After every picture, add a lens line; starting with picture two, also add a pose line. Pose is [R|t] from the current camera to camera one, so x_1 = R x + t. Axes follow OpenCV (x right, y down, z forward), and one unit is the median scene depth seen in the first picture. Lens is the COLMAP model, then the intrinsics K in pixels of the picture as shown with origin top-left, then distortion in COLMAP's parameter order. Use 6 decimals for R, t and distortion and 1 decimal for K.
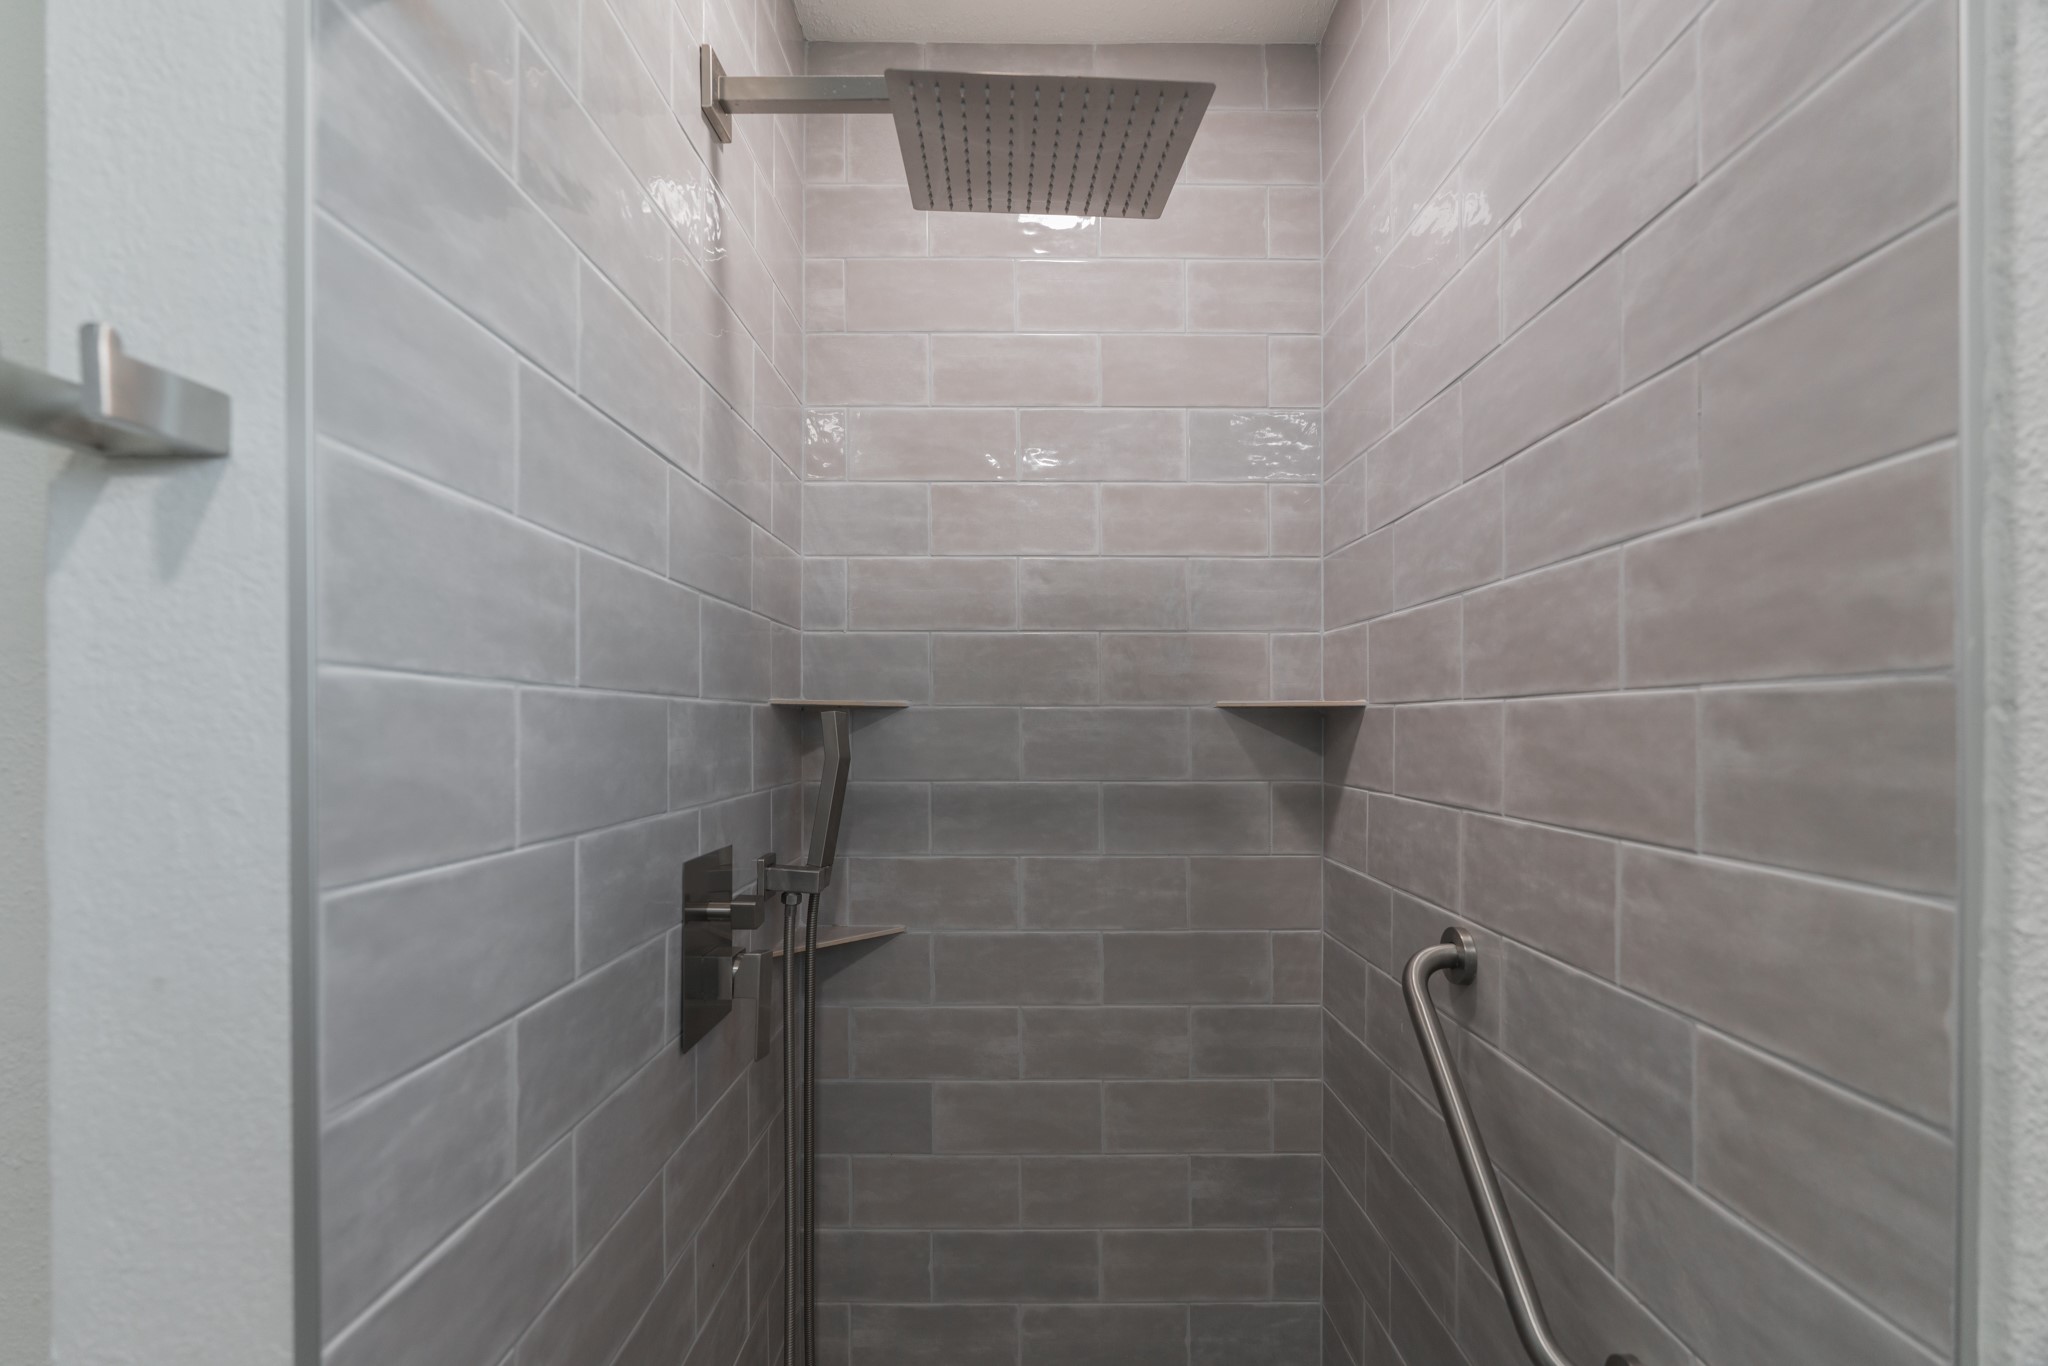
lens RADIAL K [[896.1, 0, 1046.3], [0, 896.1, 739.2], [0, 0, 1]] dist [-0.007085, 0.001008]
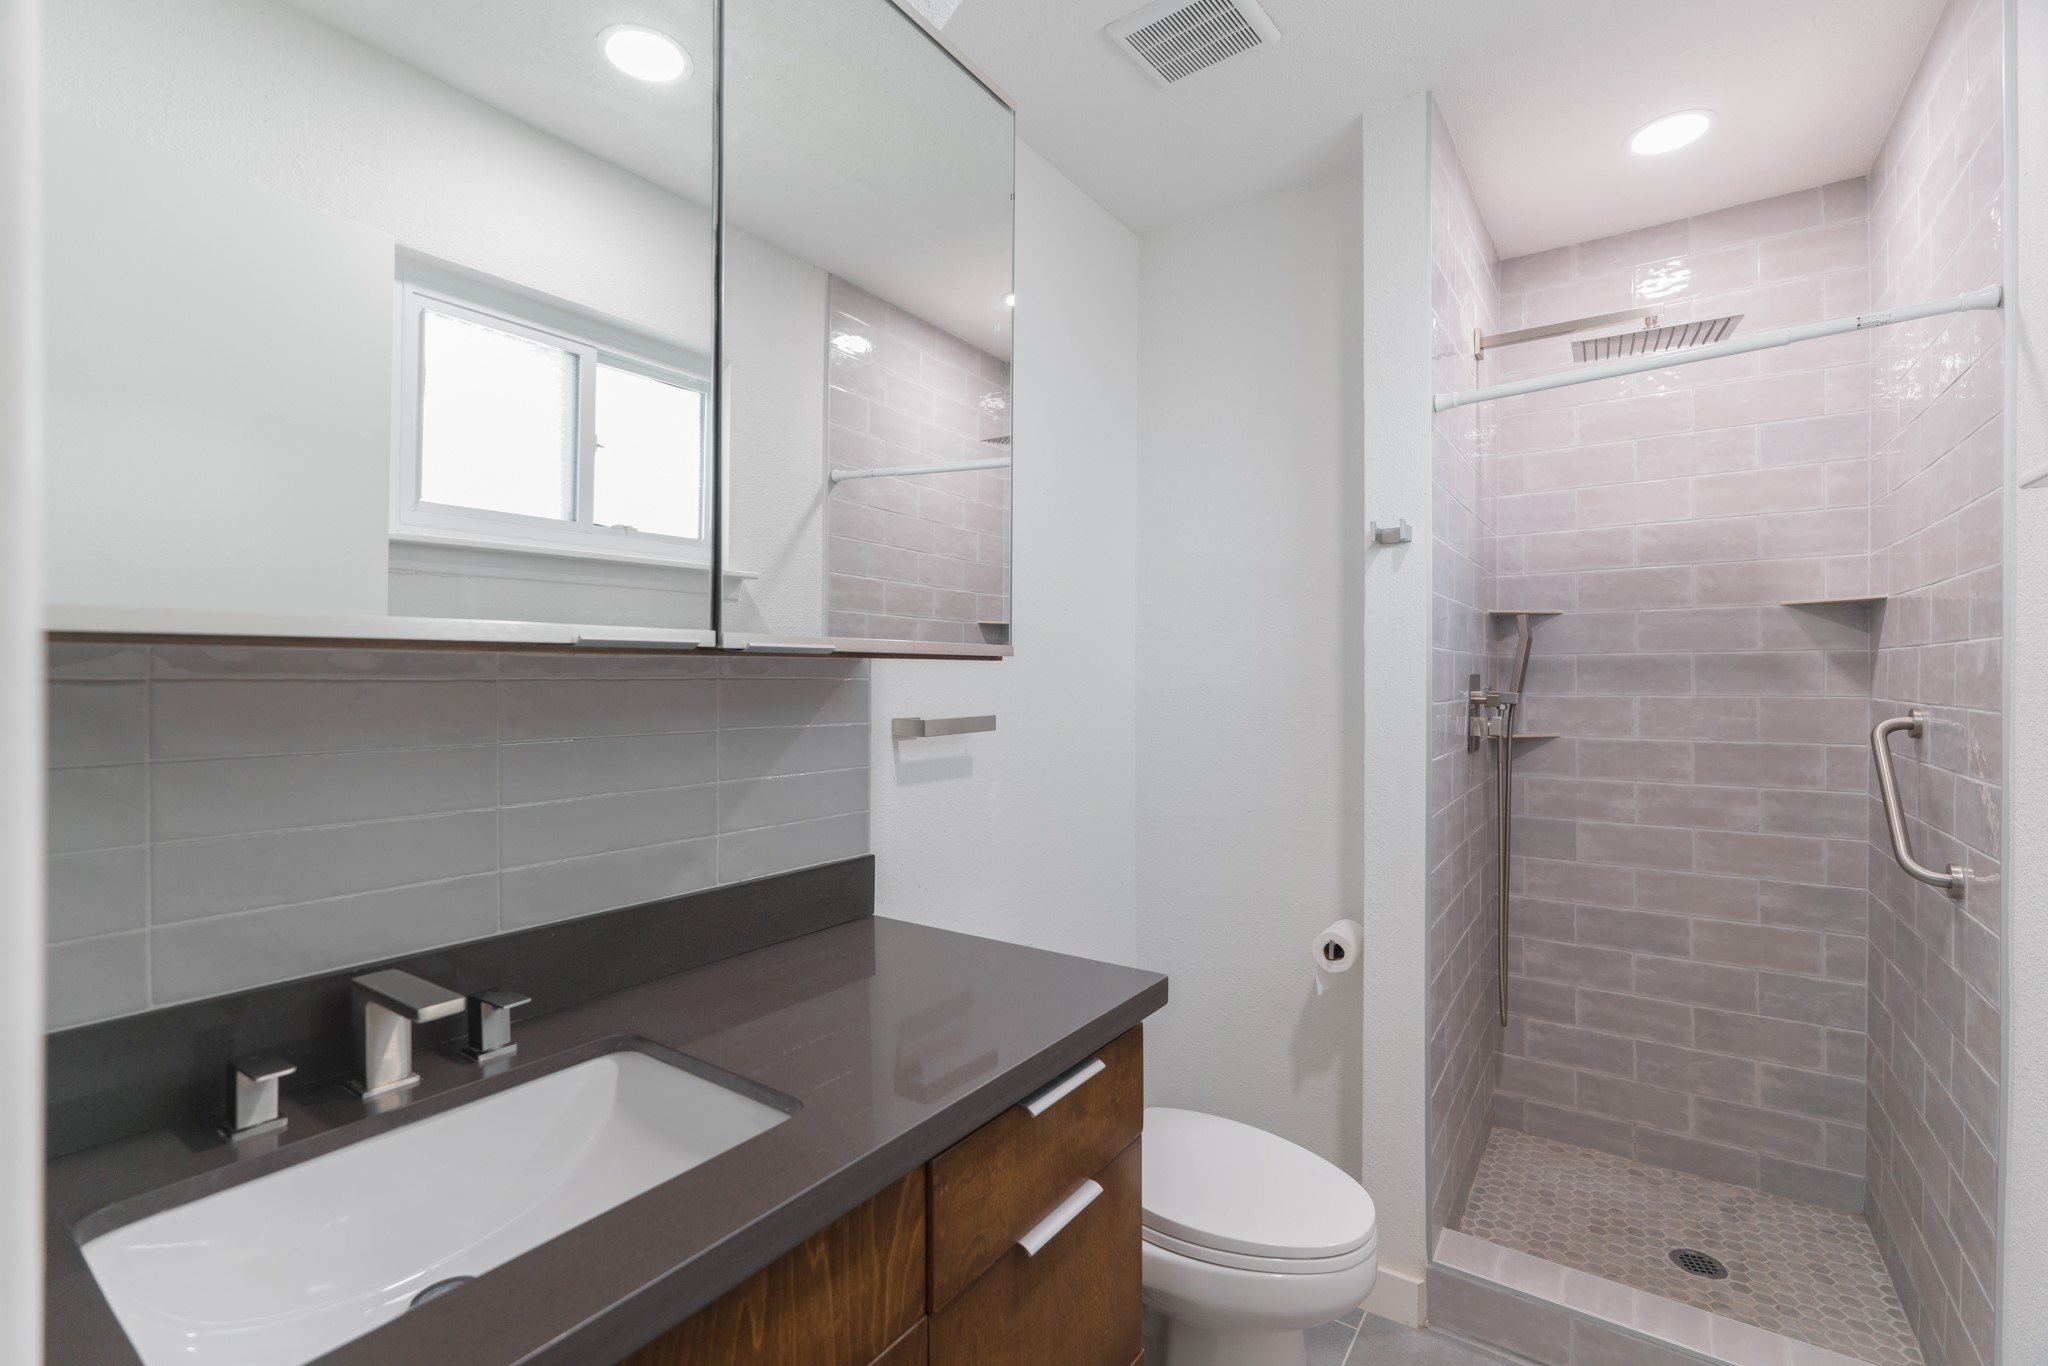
lens RADIAL K [[896.1, 0, 1032.8], [0, 896.1, 687.1], [0, 0, 1]] dist [-0.007085, 0.001008]
pose [[0.812714, 0.003690, -0.582652, 0.030152], [-0.005845, 0.999981, -0.001820, 0.123480], [0.582634, 0.004885, 0.812720, -1.104624]]
